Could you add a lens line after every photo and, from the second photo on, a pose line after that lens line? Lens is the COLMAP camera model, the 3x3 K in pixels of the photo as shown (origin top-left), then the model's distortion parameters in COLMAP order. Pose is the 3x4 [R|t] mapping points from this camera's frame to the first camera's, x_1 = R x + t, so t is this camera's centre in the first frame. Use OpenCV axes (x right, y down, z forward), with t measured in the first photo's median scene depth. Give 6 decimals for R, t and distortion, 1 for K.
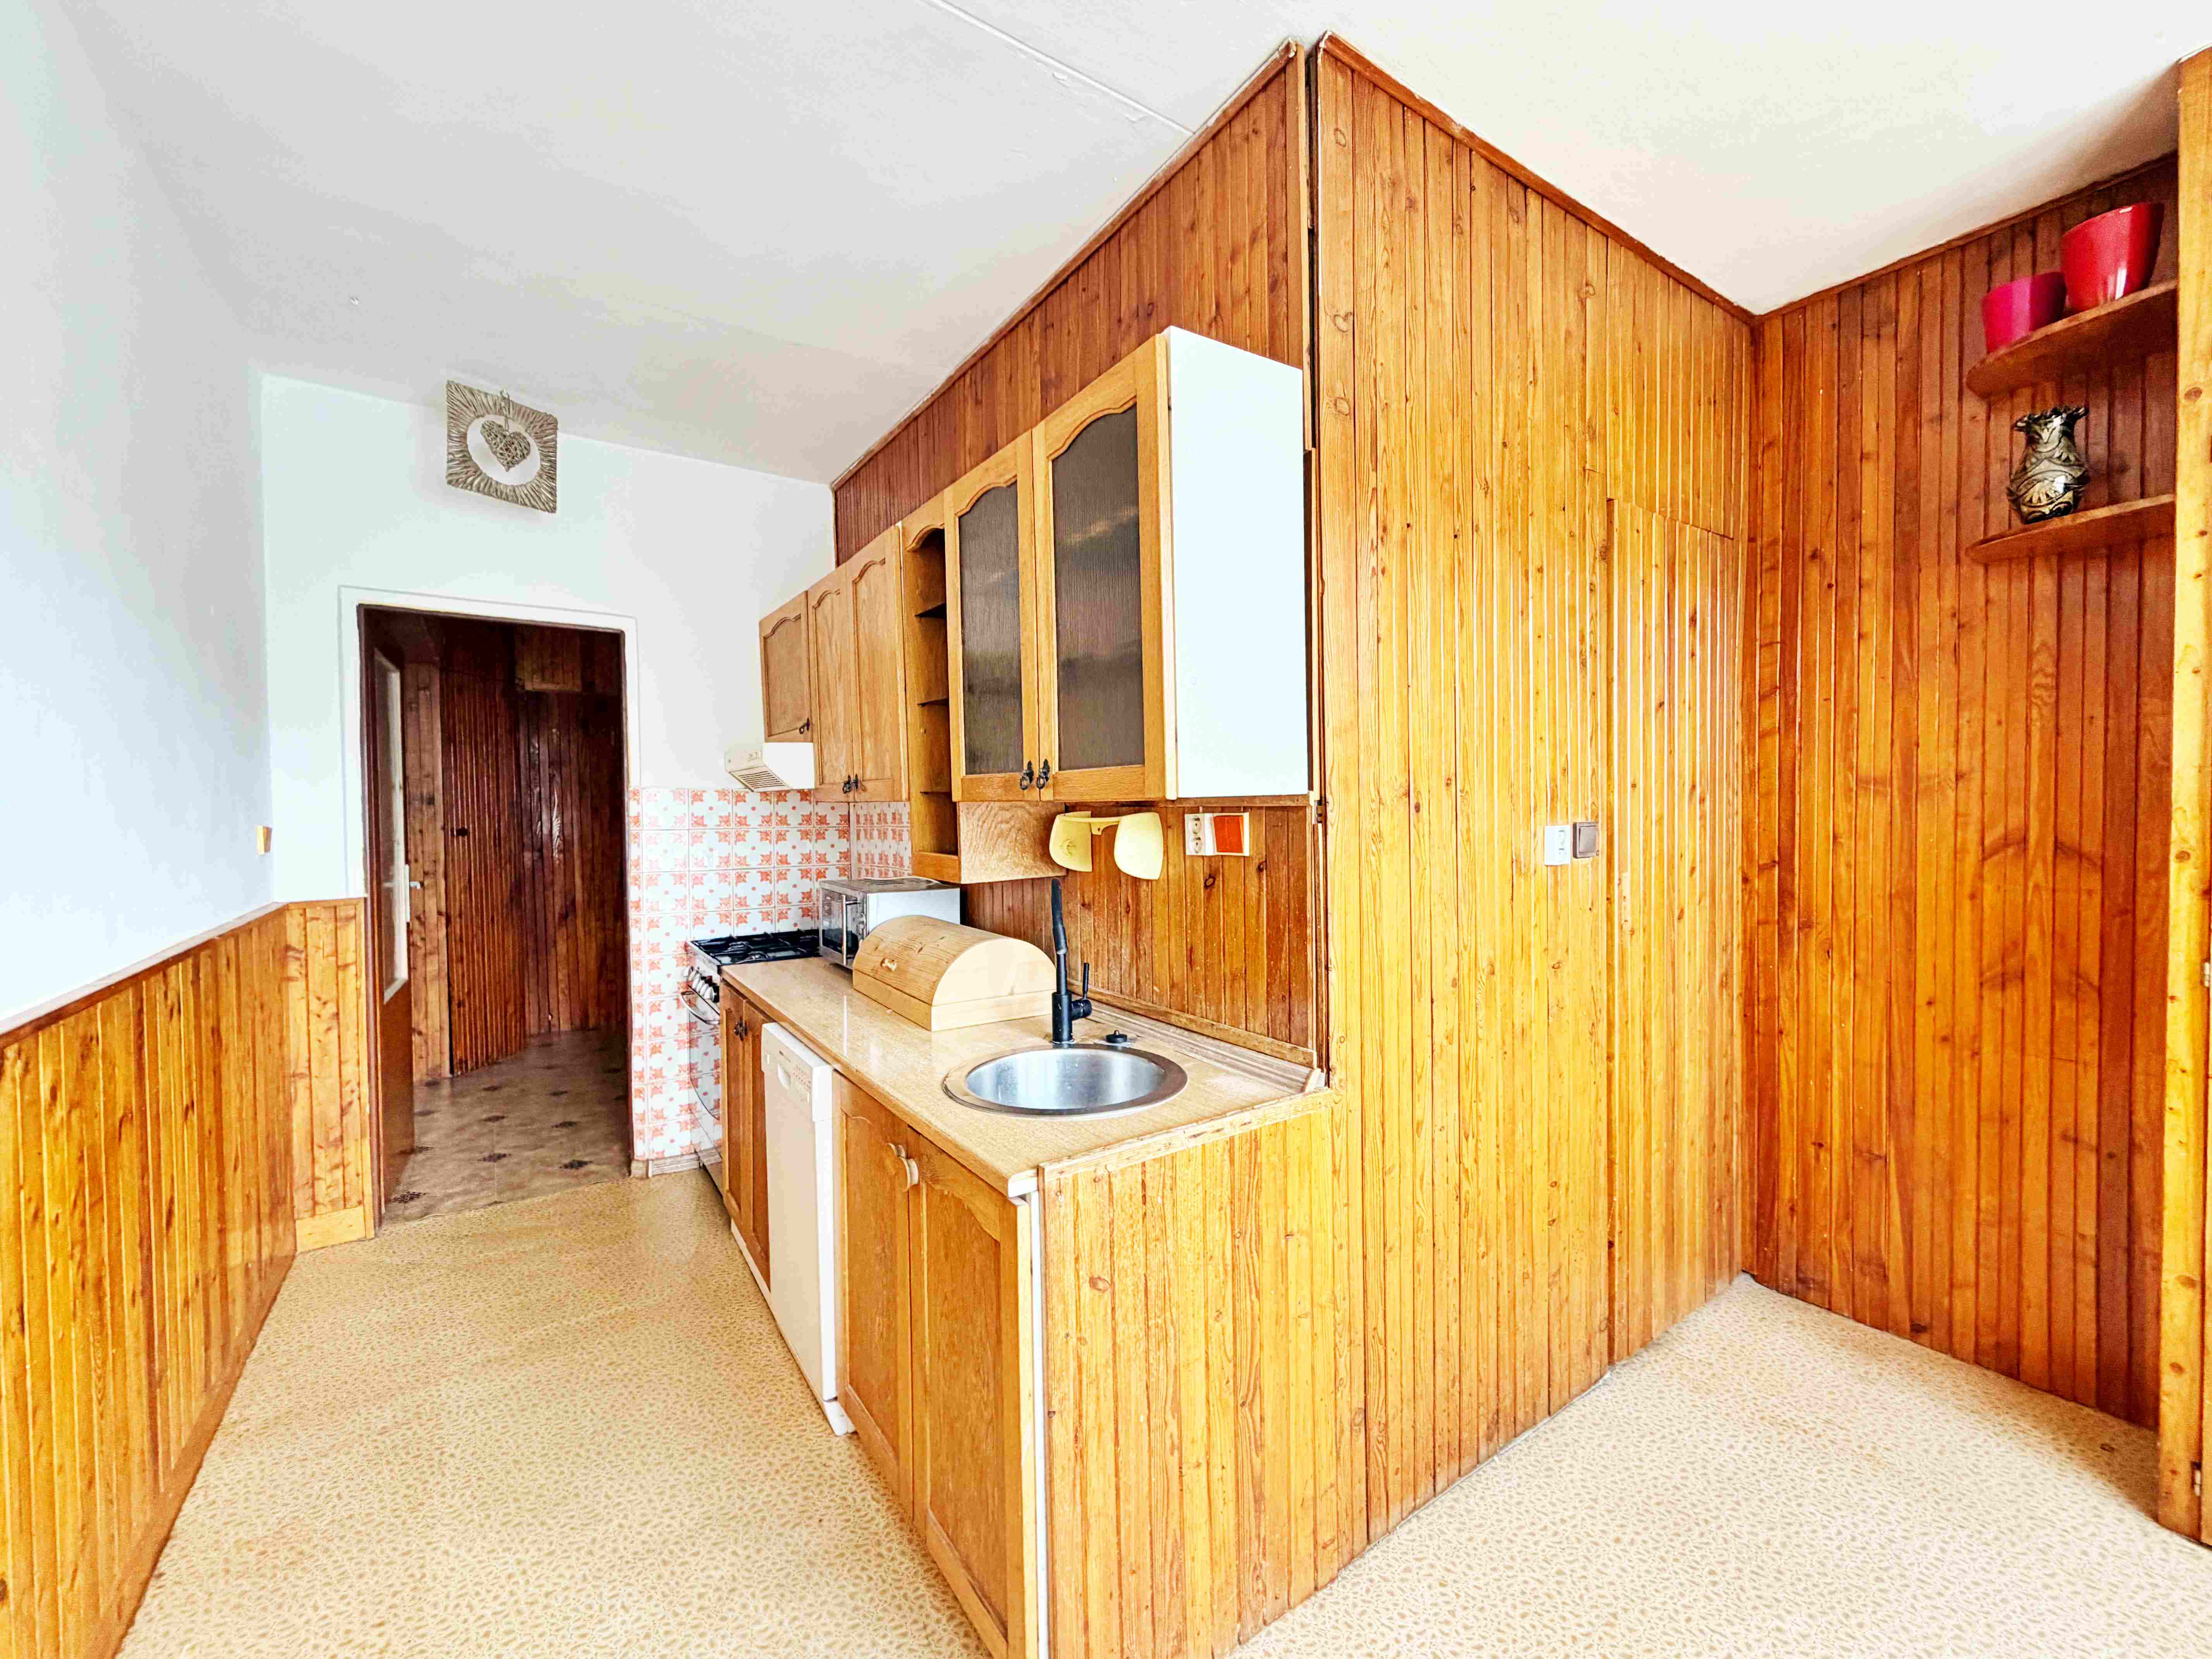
lens RADIAL K [[879.5, 0, 1096.0], [0, 879.5, 826.5], [0, 0, 1]] dist [0.000658, -0.000075]
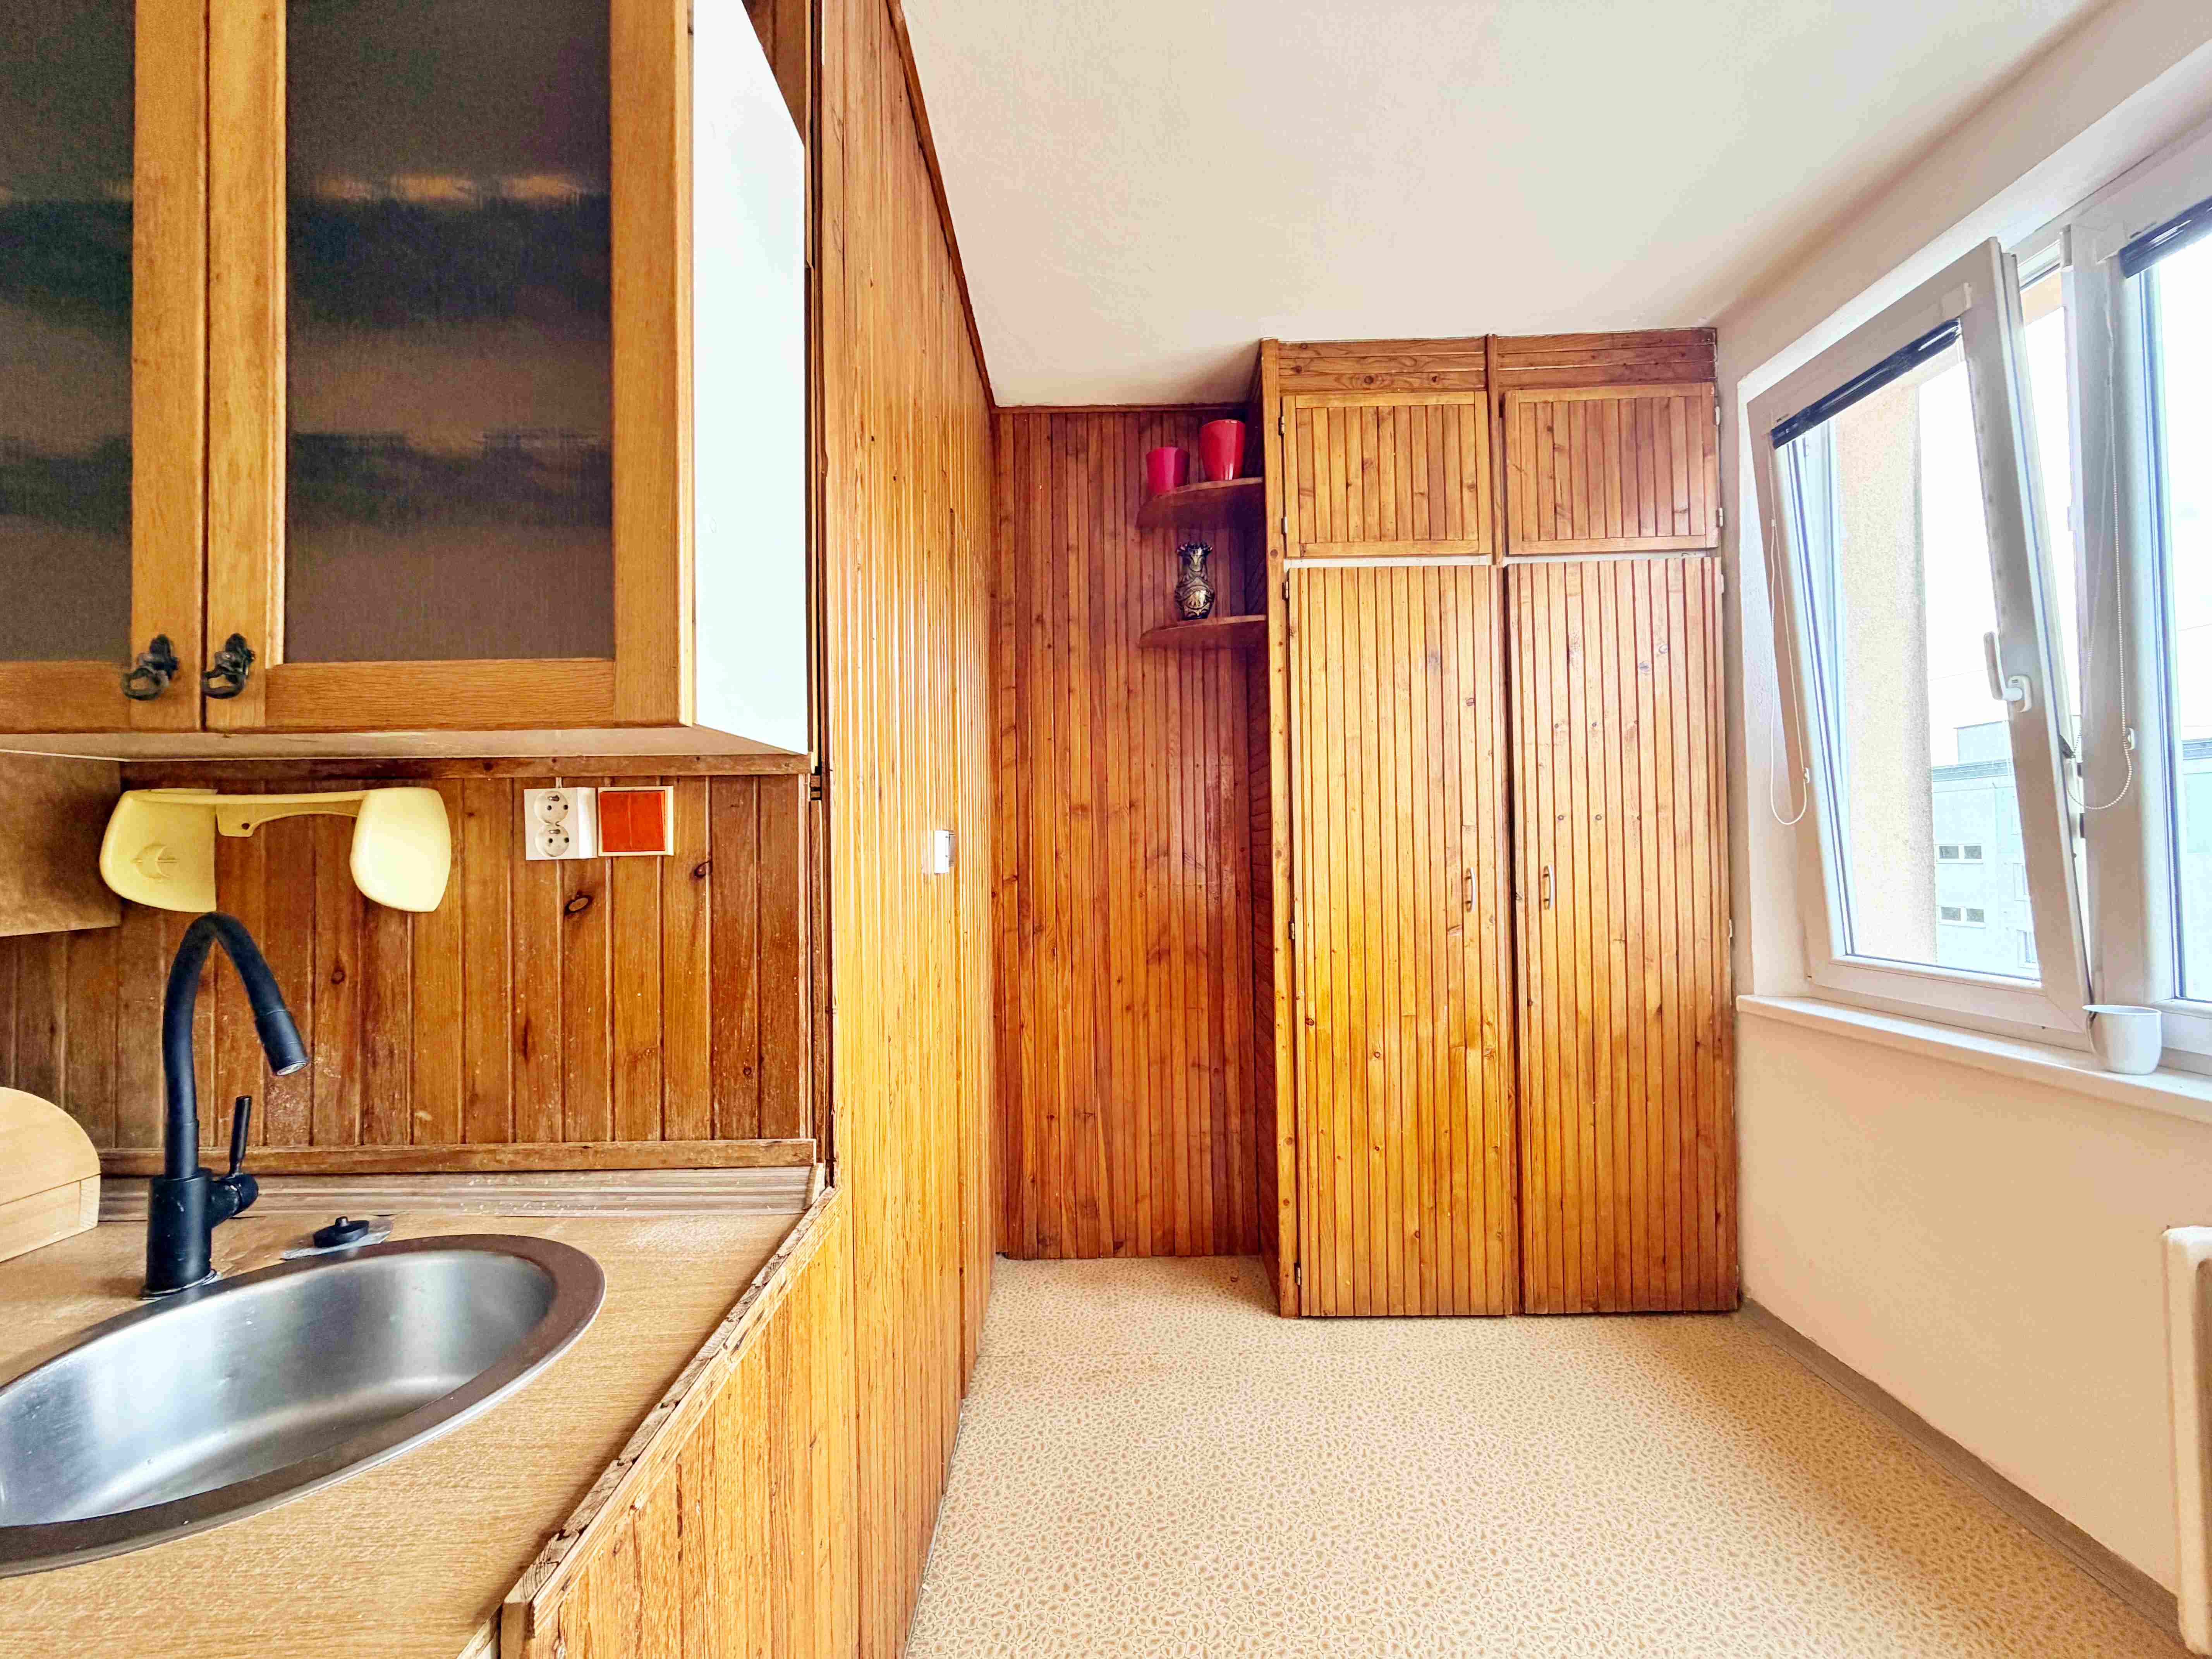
lens RADIAL K [[879.5, 0, 1096.0], [0, 879.5, 826.5], [0, 0, 1]] dist [0.000658, -0.000075]
pose [[0.555792, 0.028236, 0.830842, -0.158138], [0.025751, 0.998359, -0.051155, 0.046696], [-0.830922, 0.049827, 0.554153, 0.353771]]
